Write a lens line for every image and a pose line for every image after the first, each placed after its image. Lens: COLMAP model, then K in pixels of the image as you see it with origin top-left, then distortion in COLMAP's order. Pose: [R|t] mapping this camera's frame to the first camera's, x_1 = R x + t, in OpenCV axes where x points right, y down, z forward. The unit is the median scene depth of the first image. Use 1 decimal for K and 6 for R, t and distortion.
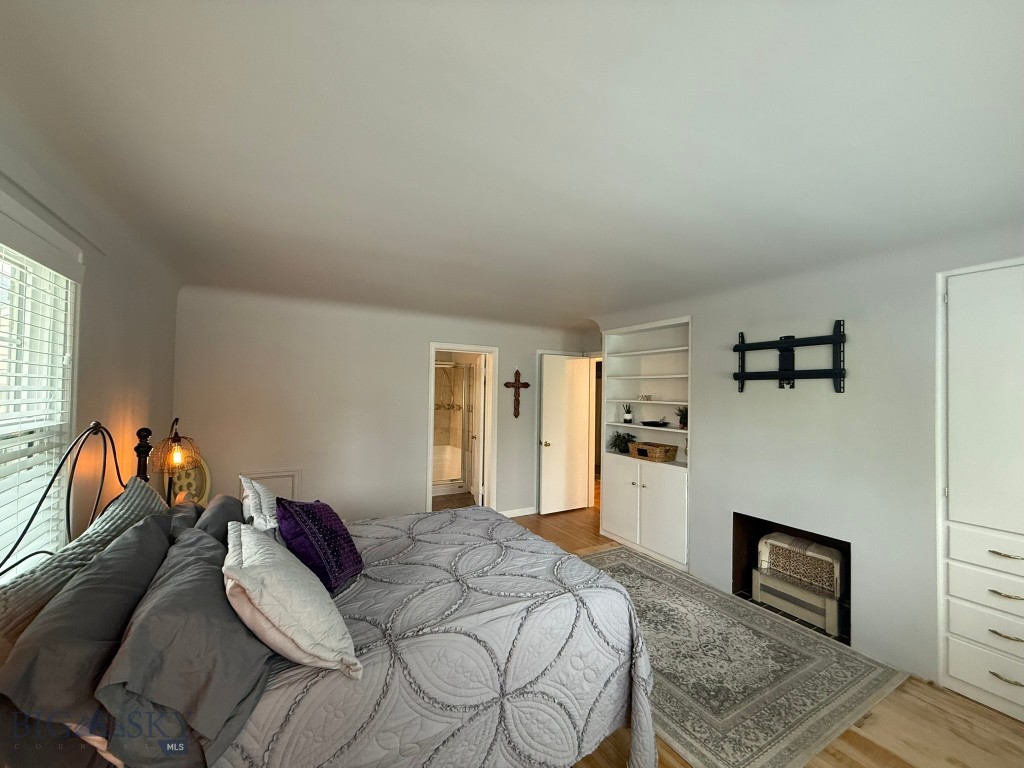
lens RADIAL K [[407.7, 0, 511.4], [0, 407.7, 383.1], [0, 0, 1]] dist [0.003147, -0.000148]
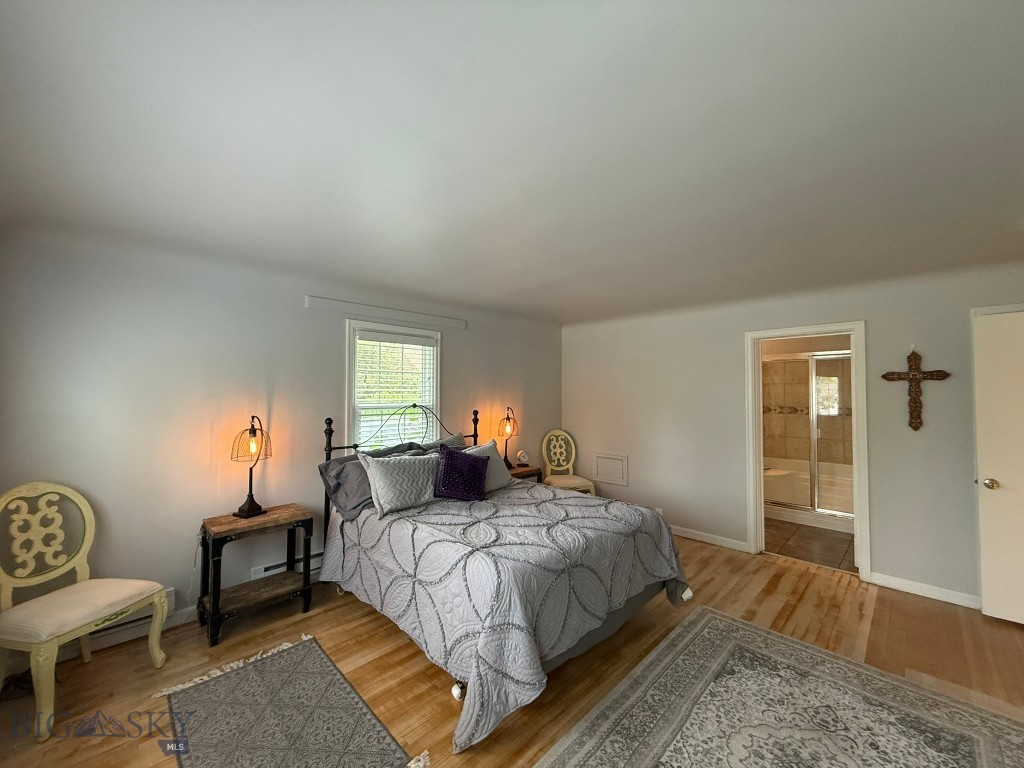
lens RADIAL K [[407.7, 0, 513.5], [0, 407.7, 385.5], [0, 0, 1]] dist [0.003147, -0.000148]
pose [[0.254865, -0.041234, -0.966097, 0.626970], [0.025670, 0.999027, -0.035868, 0.035709], [0.966636, -0.015658, 0.255676, 0.376135]]
